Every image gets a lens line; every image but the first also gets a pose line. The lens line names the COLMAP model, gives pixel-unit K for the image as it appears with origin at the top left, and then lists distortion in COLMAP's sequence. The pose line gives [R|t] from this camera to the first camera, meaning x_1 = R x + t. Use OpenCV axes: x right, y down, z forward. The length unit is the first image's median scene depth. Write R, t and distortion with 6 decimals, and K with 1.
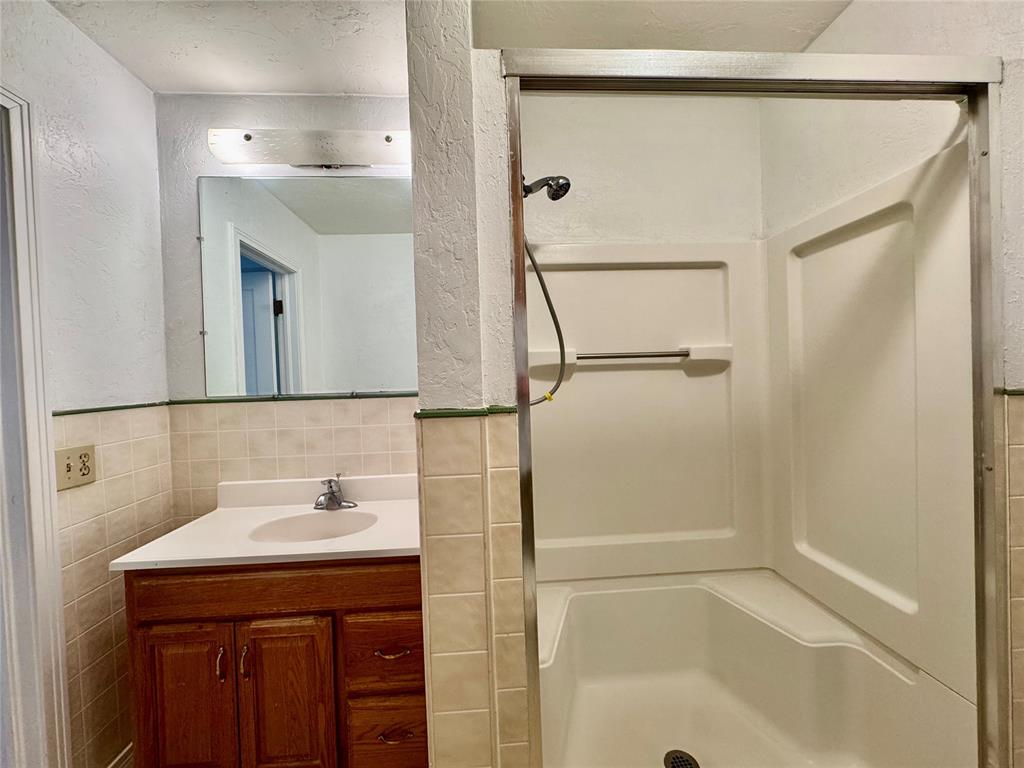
lens RADIAL K [[406.3, 0, 511.1], [0, 406.3, 383.4], [0, 0, 1]] dist [-0.004268, -0.000266]
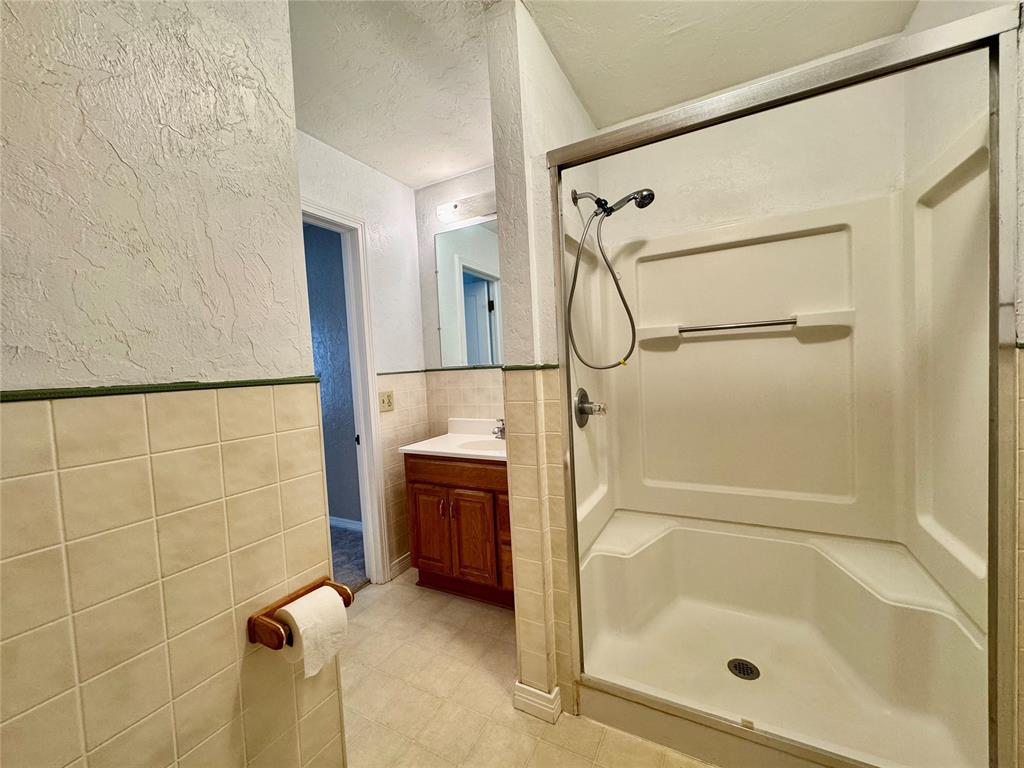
lens RADIAL K [[406.3, 0, 510.7], [0, 406.3, 384.0], [0, 0, 1]] dist [-0.004268, -0.000266]
pose [[0.850131, 0.012308, -0.526428, 0.406850], [0.015246, 0.998732, 0.047971, 0.029451], [0.526351, -0.048808, 0.848865, -0.303246]]
